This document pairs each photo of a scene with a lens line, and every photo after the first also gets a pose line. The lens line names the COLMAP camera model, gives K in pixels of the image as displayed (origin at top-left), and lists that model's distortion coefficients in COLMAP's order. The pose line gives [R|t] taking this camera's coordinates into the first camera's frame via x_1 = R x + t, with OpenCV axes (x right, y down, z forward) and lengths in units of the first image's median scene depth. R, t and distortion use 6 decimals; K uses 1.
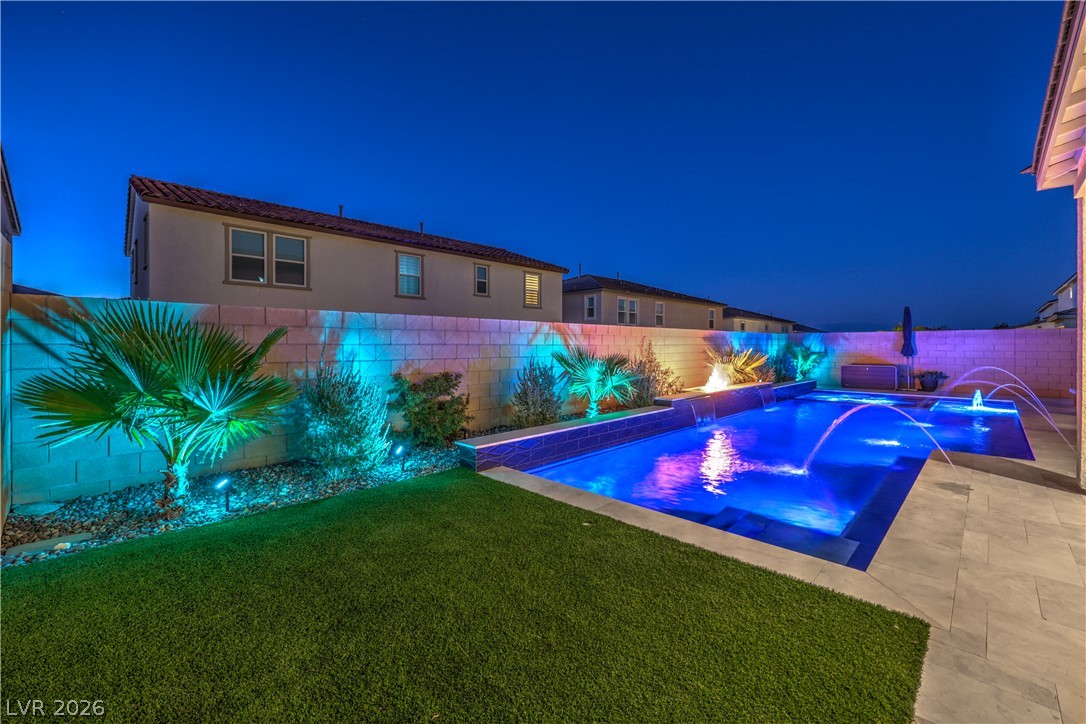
lens RADIAL K [[439.8, 0, 557.6], [0, 439.8, 347.5], [0, 0, 1]] dist [-0.000772, -0.000066]
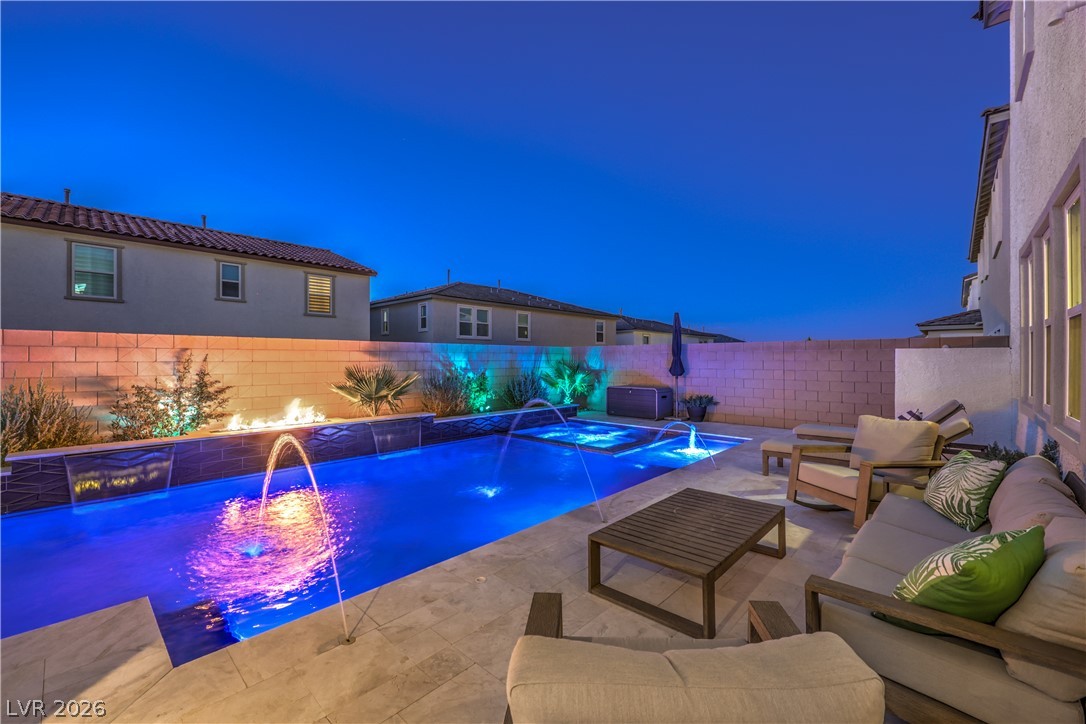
lens RADIAL K [[443.2, 0, 543.0], [0, 443.2, 362.0], [0, 0, 1]] dist [0.000358, 0.000070]
pose [[0.999679, 0.002492, 0.025196, 0.559813], [-0.002500, 0.999997, 0.000278, -0.004938], [-0.025195, -0.000341, 0.999682, 0.223548]]
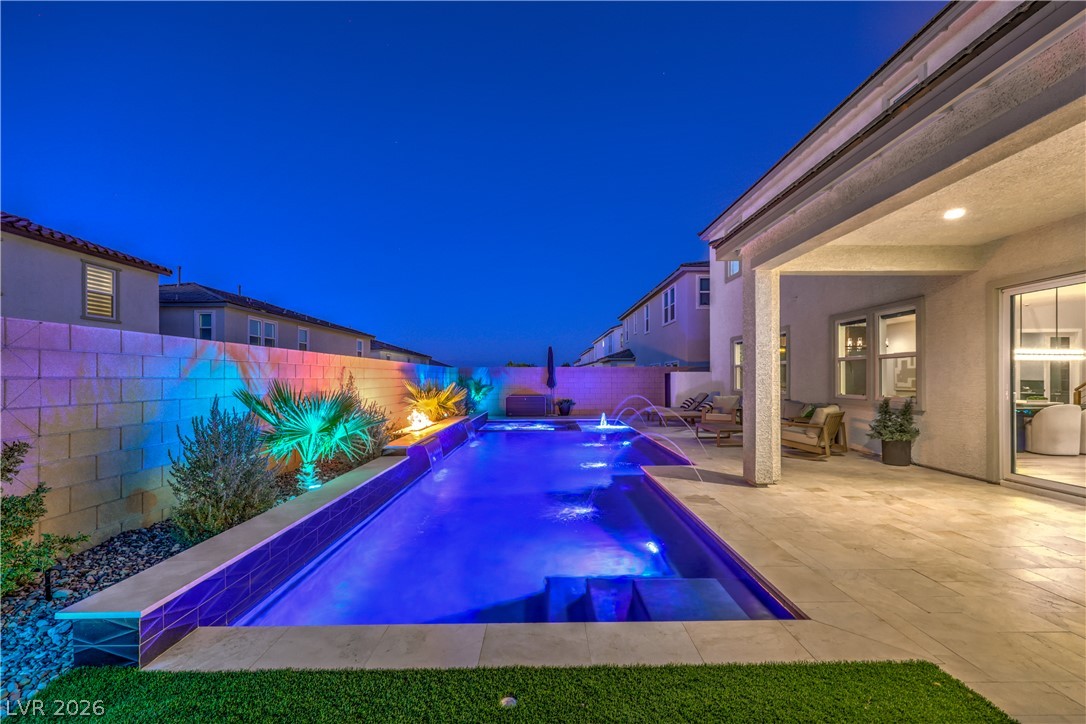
lens RADIAL K [[442.6, 0, 544.3], [0, 442.6, 377.5], [0, 0, 1]] dist [-0.001445, -0.000158]
pose [[0.713027, 0.000803, 0.701136, -0.076200], [0.004665, 0.999972, -0.005889, -0.000923], [-0.701121, 0.007470, 0.713004, 0.147794]]
